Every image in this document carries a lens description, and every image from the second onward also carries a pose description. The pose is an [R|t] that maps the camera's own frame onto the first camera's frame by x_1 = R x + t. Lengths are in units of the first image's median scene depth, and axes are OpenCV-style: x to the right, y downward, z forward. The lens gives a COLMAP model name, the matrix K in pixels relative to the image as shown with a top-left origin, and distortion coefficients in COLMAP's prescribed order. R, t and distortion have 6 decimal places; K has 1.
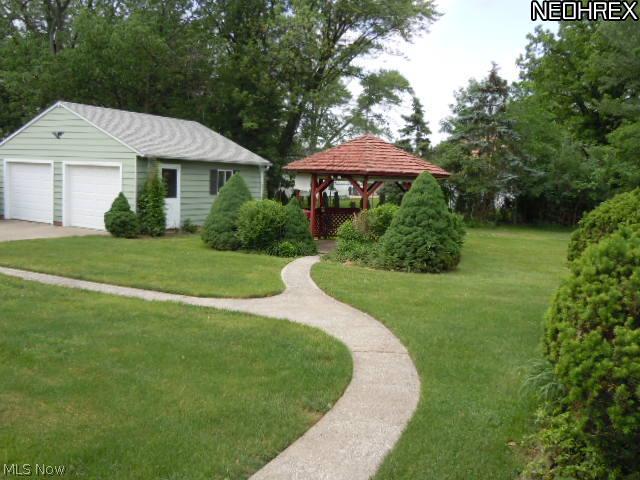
lens RADIAL K [[567.6, 0, 319.3], [0, 567.6, 225.8], [0, 0, 1]] dist [0.097778, -0.264152]
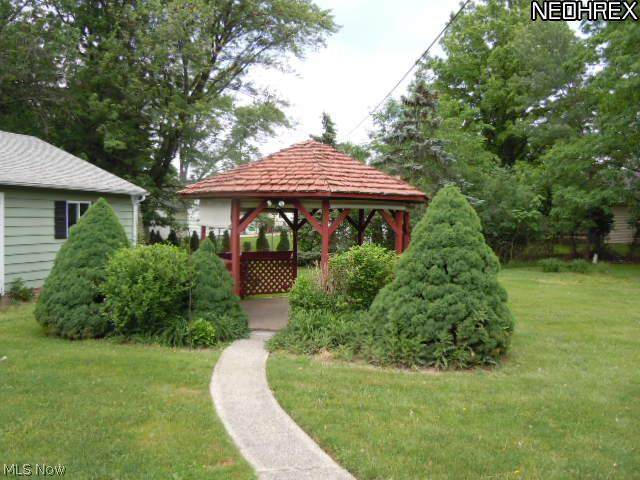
lens RADIAL K [[567.6, 0, 319.3], [0, 567.6, 225.8], [0, 0, 1]] dist [0.097778, -0.264152]
pose [[0.972422, -0.027510, 0.231599, -0.044287], [0.043095, 0.997114, -0.062506, -0.014060], [-0.229211, 0.070763, 0.970801, 0.264173]]
